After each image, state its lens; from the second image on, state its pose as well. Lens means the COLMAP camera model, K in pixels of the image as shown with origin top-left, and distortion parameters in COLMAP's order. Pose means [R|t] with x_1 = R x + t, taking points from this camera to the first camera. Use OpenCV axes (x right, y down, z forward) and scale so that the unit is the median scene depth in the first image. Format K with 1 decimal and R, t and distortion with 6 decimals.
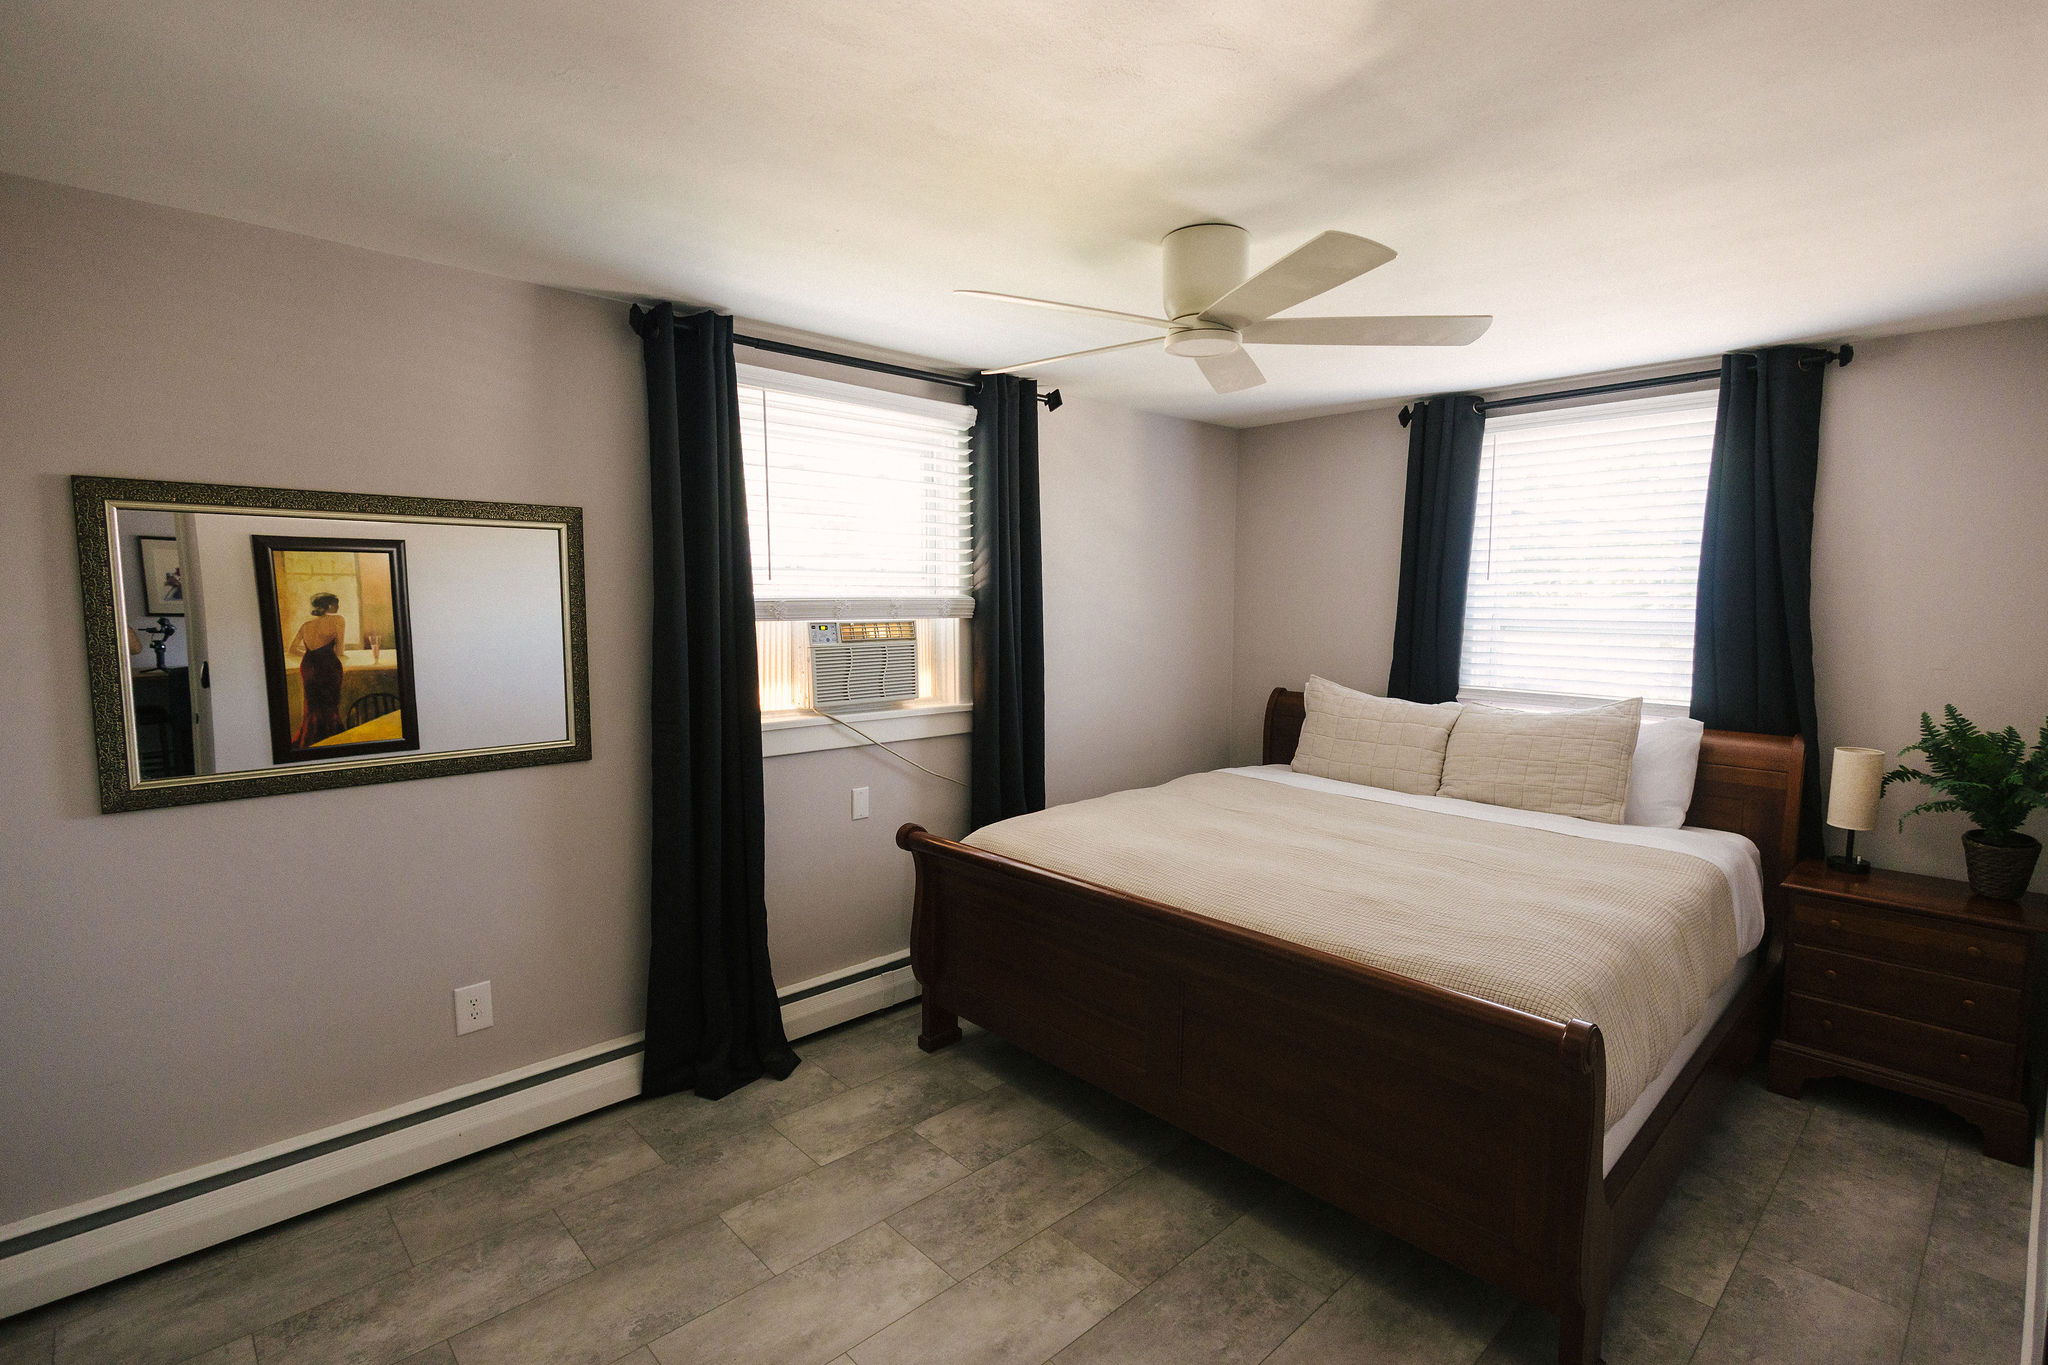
lens RADIAL K [[967.0, 0, 1010.9], [0, 967.0, 682.5], [0, 0, 1]] dist [0.004297, -0.000530]
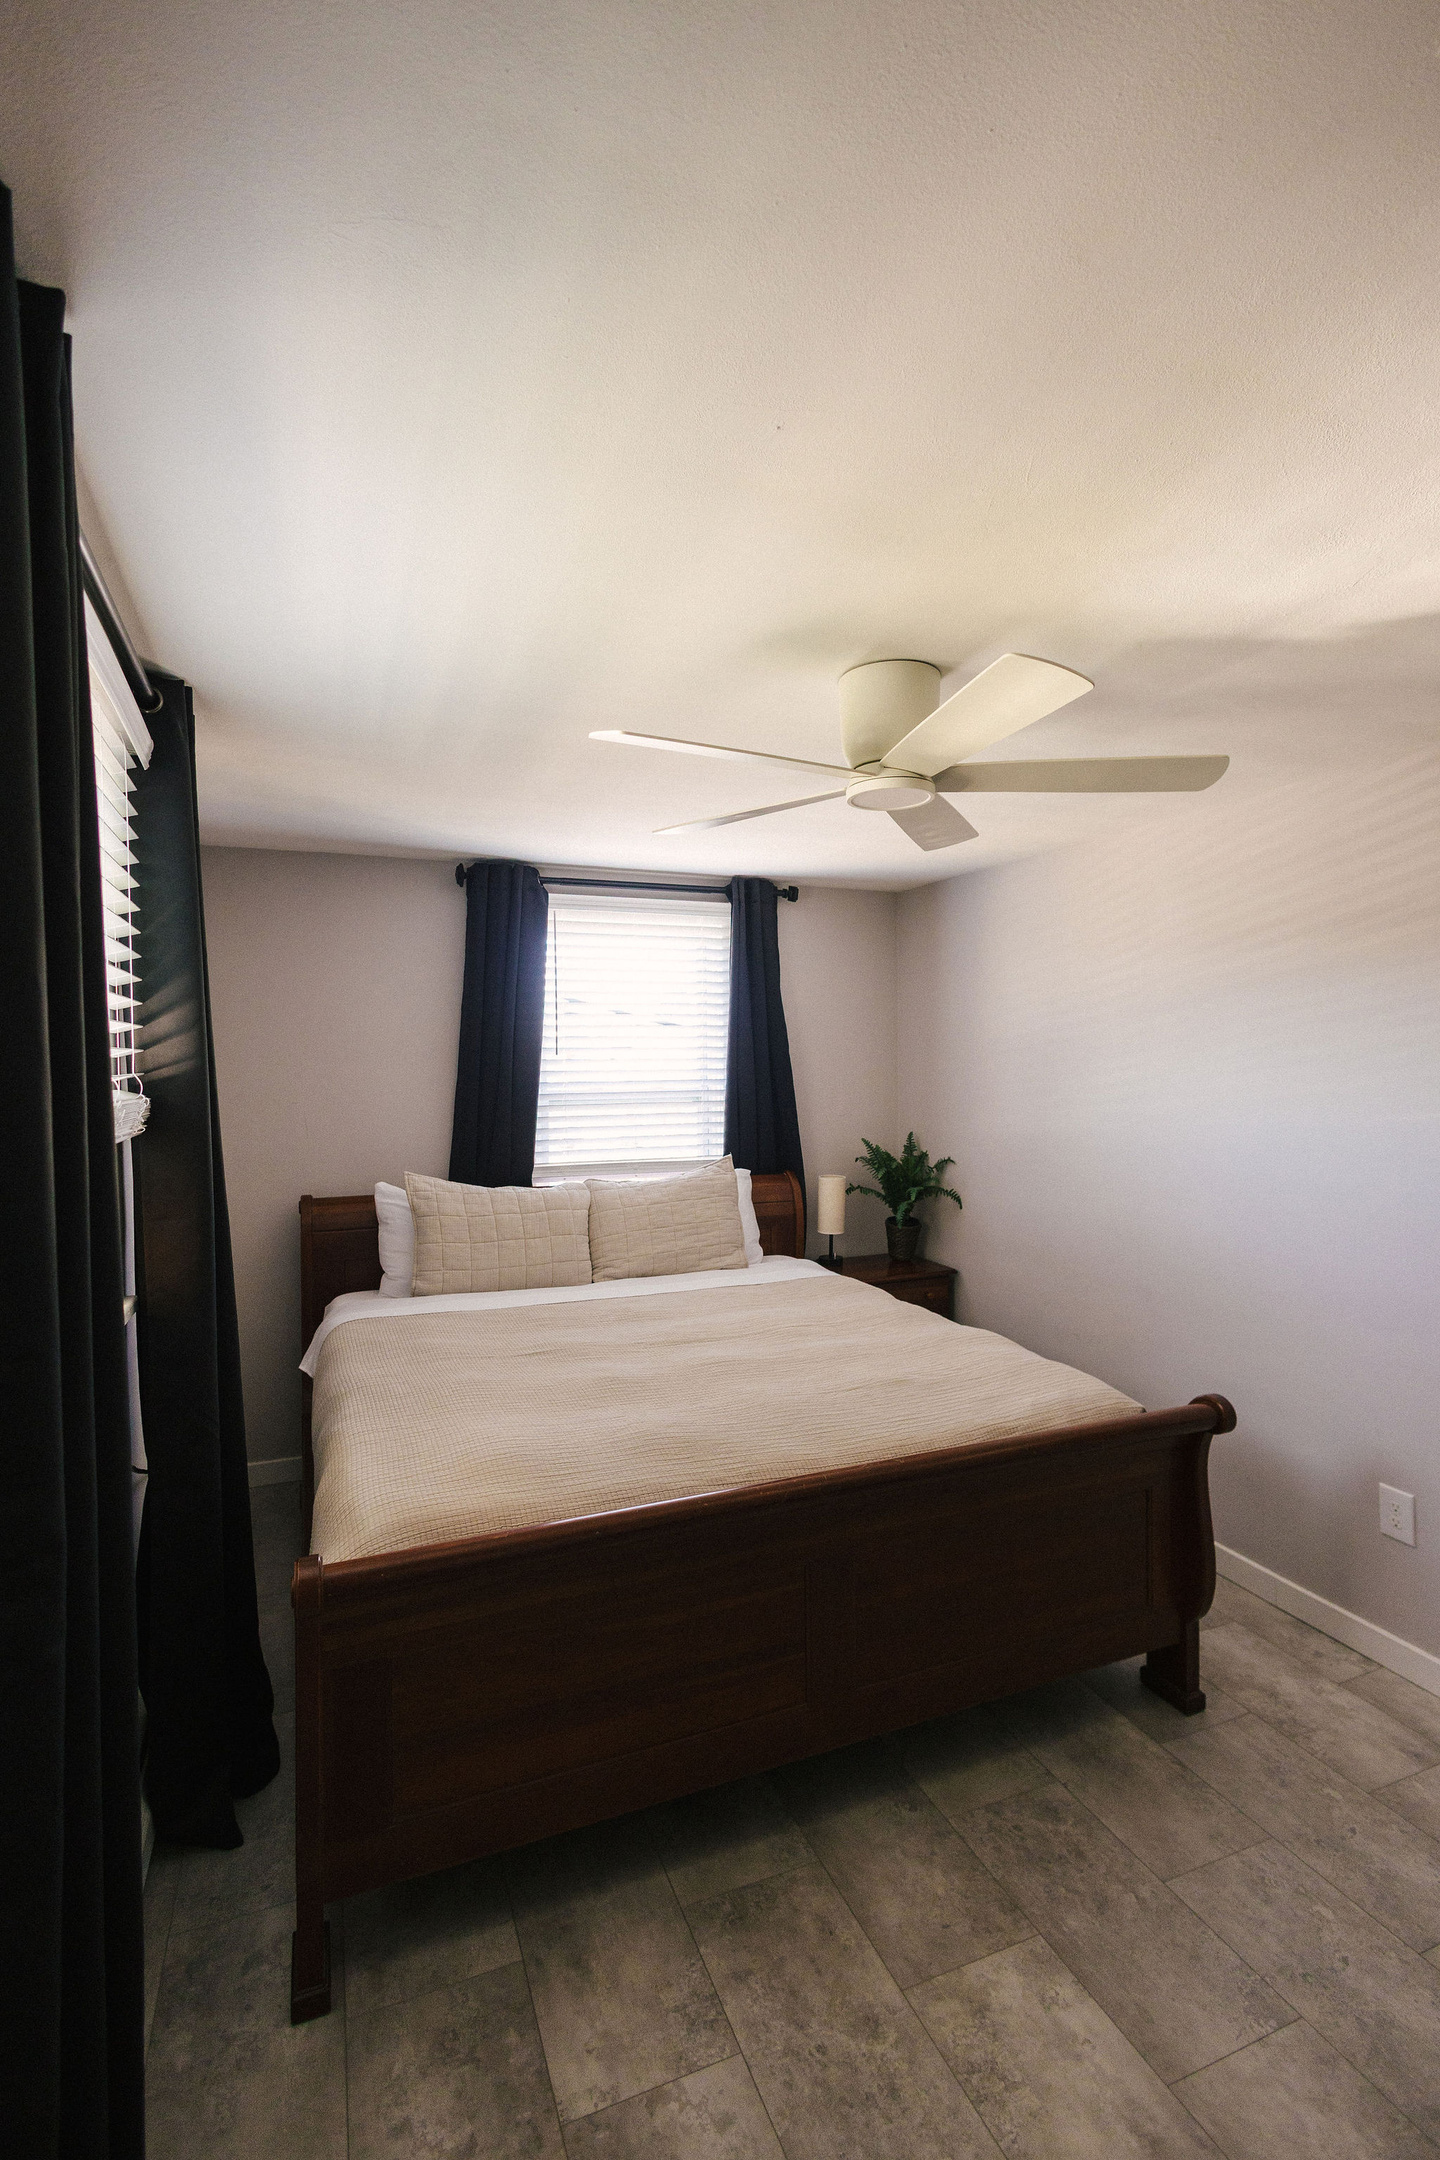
lens RADIAL K [[995.4, 0, 723.8], [0, 995.4, 1073.2], [0, 0, 1]] dist [0.014437, -0.004924]
pose [[0.351631, -0.021843, 0.935884, -0.518604], [0.094476, 0.995452, -0.012264, -0.075925], [-0.931359, 0.092731, 0.352095, 0.626058]]
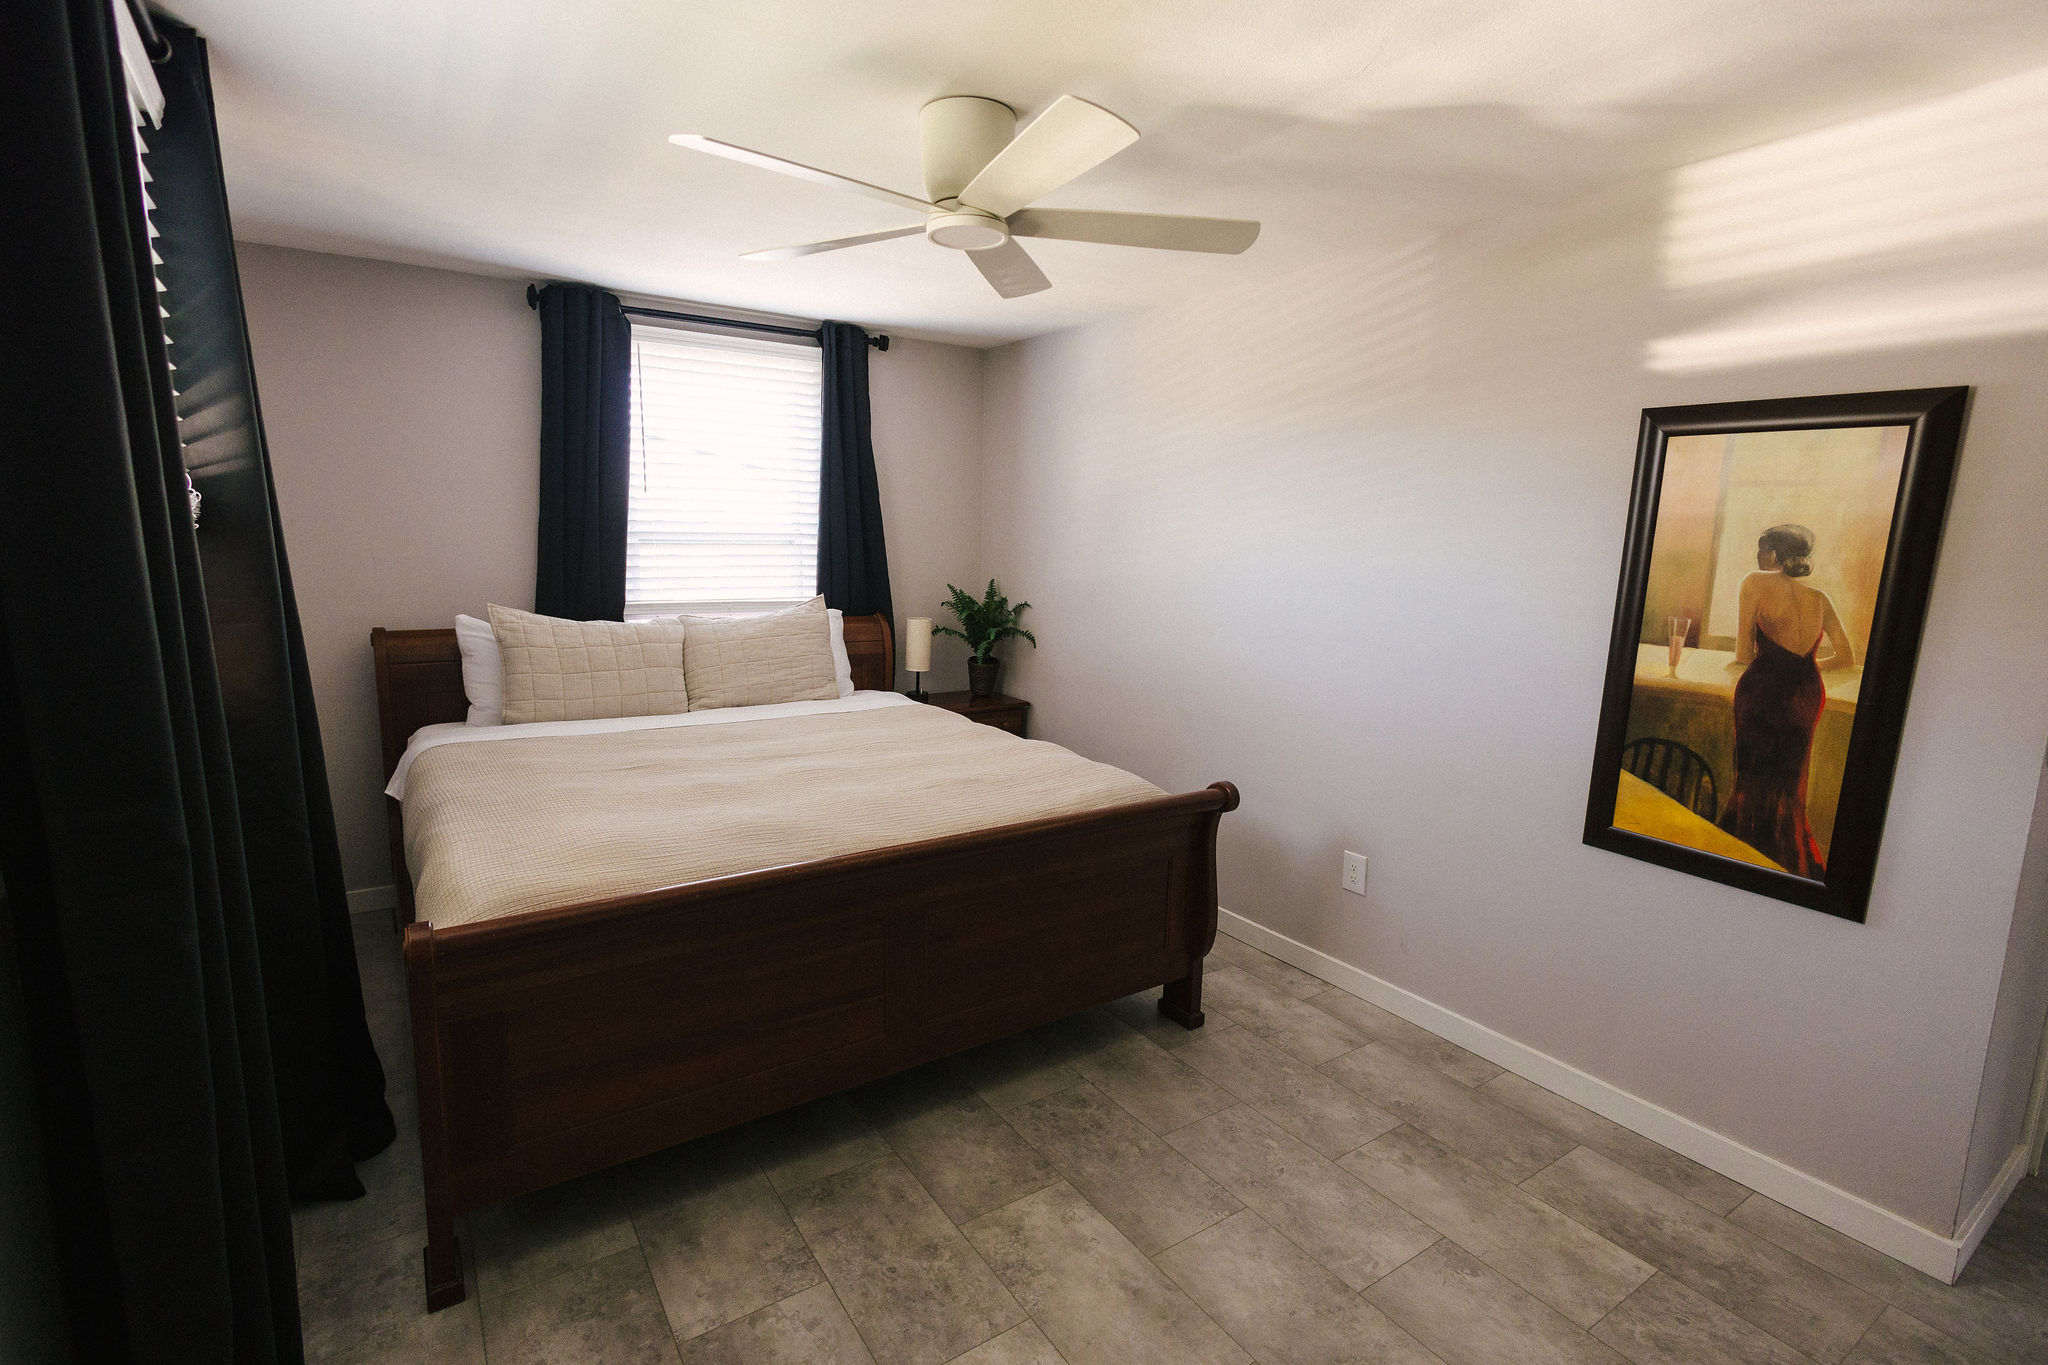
lens RADIAL K [[957.1, 0, 1016.0], [0, 957.1, 686.5], [0, 0, 1]] dist [0.009423, -0.001950]
pose [[0.160587, -0.161320, 0.973749, -0.565339], [0.070646, 0.985901, 0.151683, -0.041668], [-0.984490, 0.044434, 0.169720, 0.604055]]
